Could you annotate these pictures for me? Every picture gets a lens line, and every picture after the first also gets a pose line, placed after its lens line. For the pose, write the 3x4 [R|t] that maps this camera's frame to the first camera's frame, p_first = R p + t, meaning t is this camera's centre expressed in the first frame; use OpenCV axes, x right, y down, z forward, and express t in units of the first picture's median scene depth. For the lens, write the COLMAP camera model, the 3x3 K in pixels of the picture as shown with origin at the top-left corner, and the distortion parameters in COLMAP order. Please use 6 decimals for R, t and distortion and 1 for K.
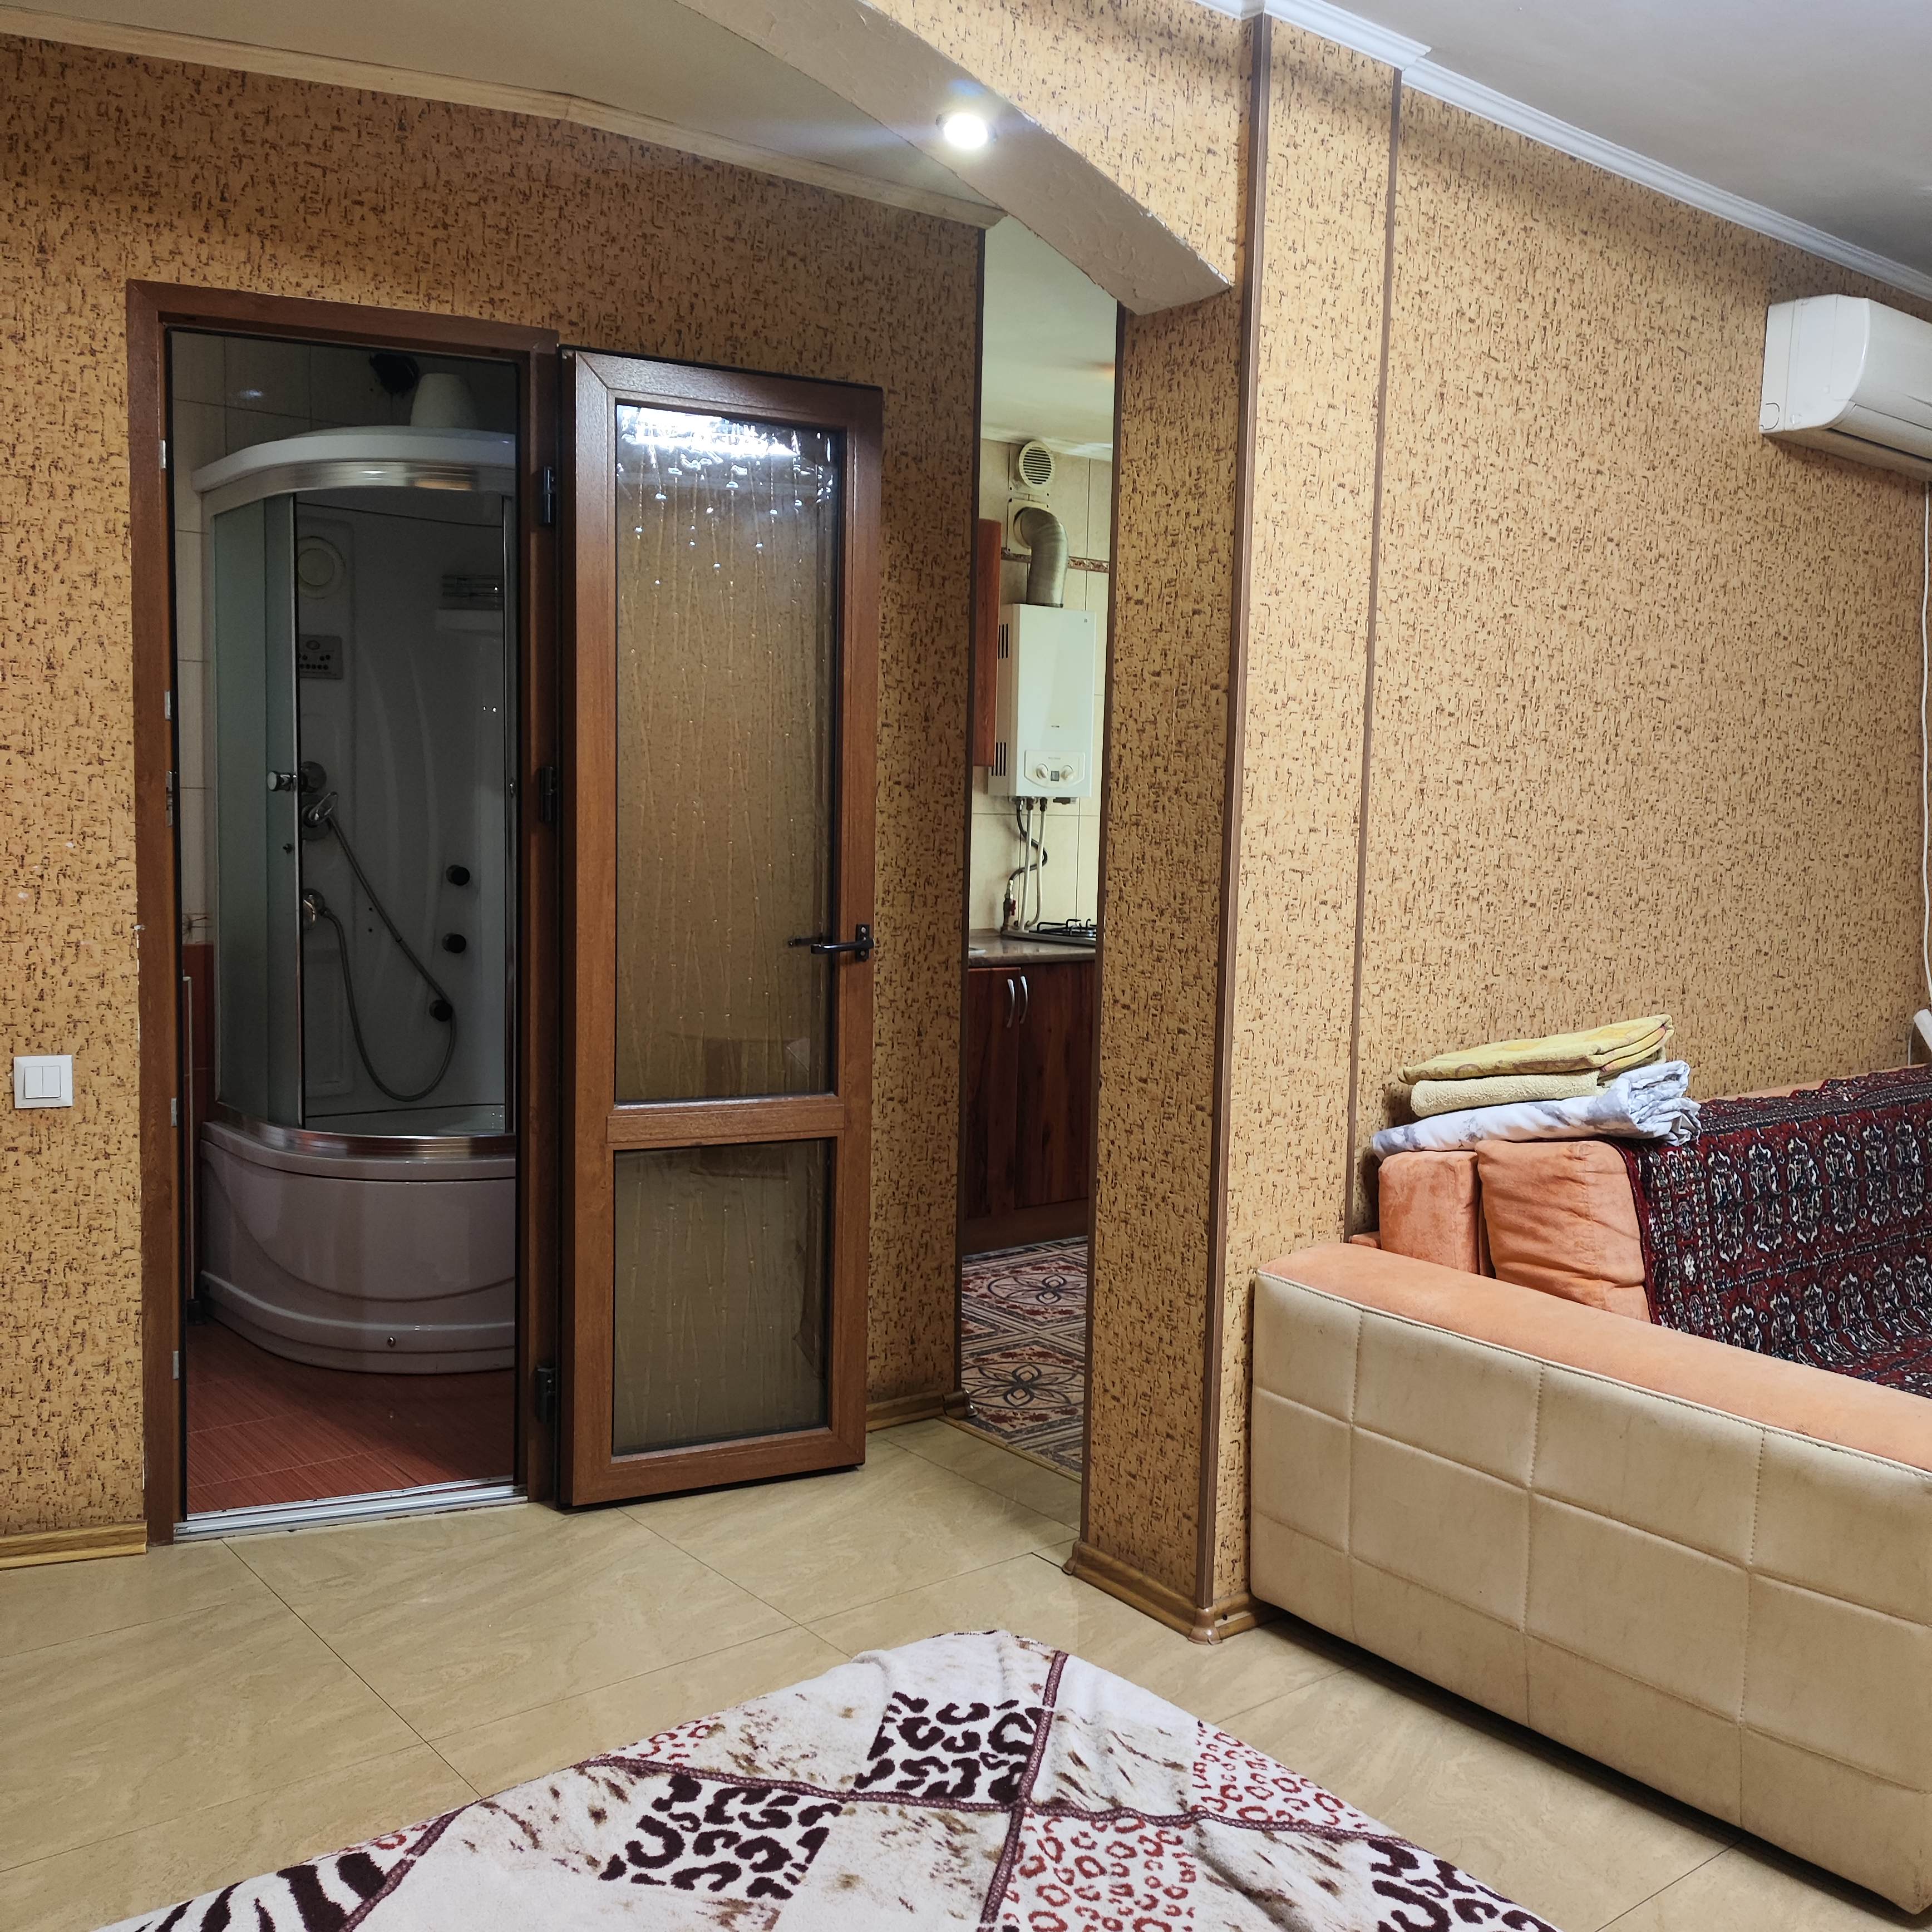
lens RADIAL K [[1845.2, 0, 963.6], [0, 1845.2, 1001.8], [0, 0, 1]] dist [0.112270, -0.200946]
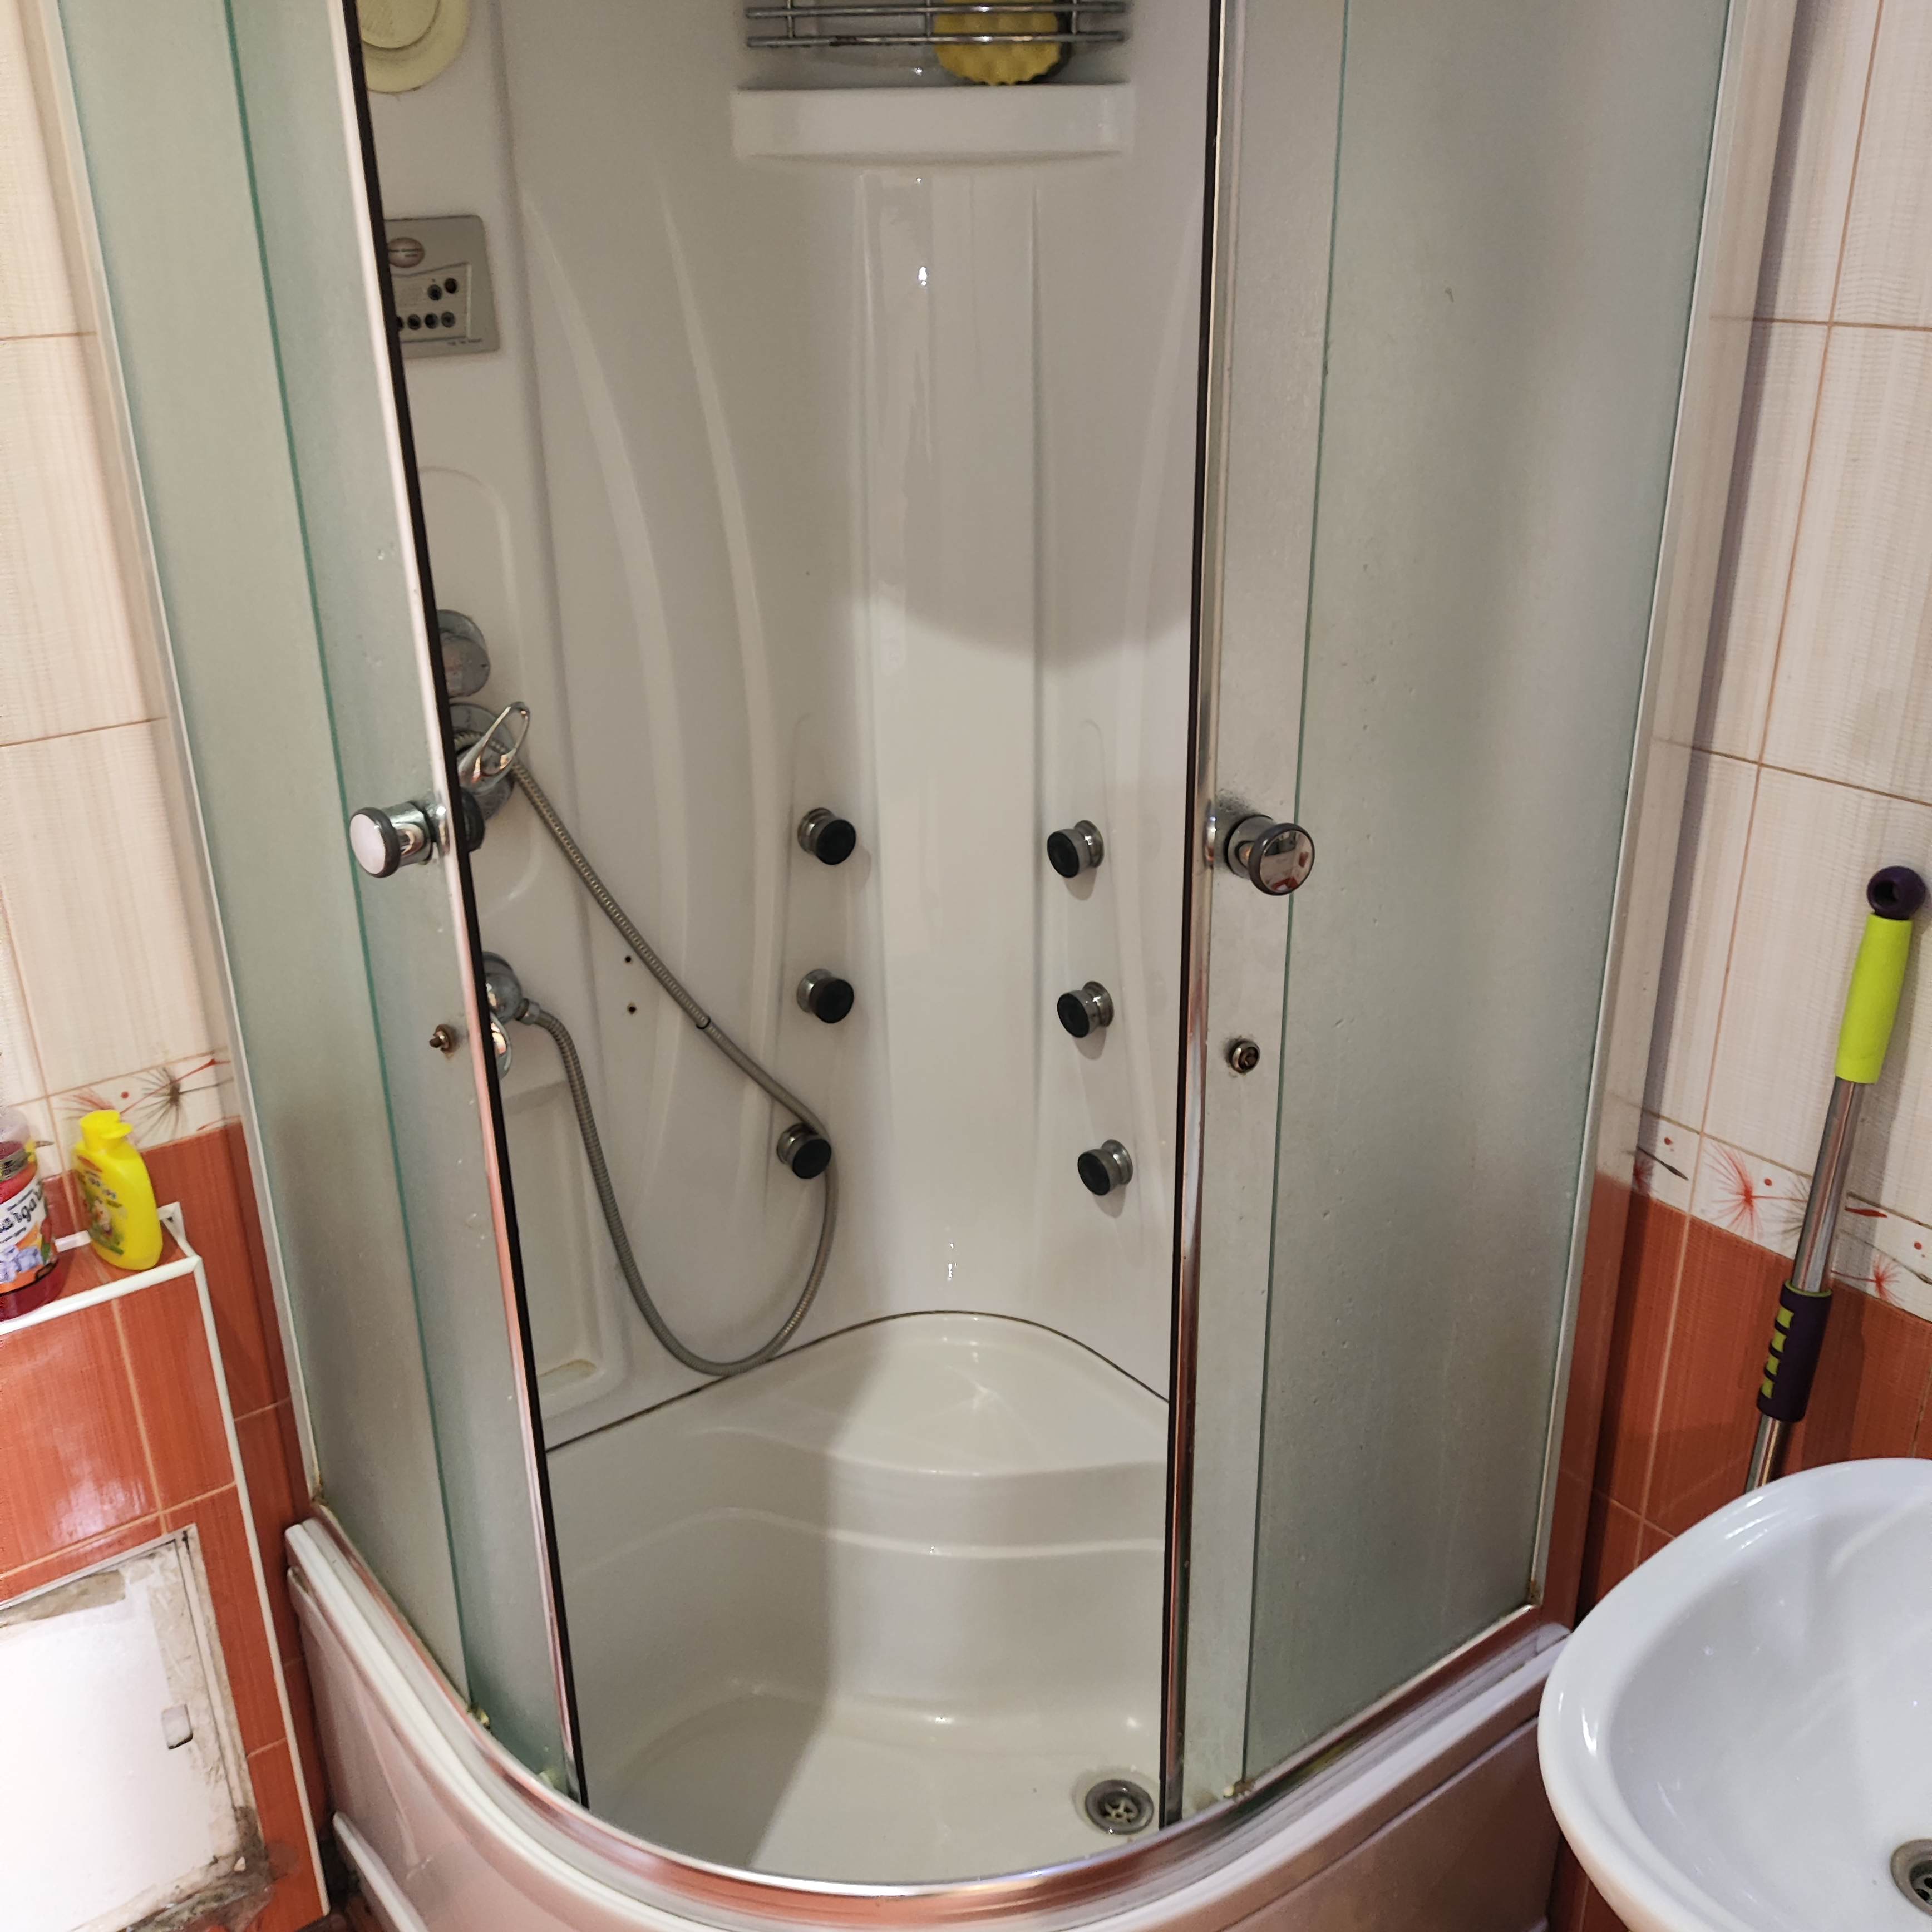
lens RADIAL K [[1845.2, 0, 963.6], [0, 1845.2, 1001.8], [0, 0, 1]] dist [0.112270, -0.200946]
pose [[0.998983, -0.030595, -0.033109, -0.237819], [0.039329, 0.950452, 0.308373, -0.158728], [0.022034, -0.309362, 0.950689, 0.636414]]
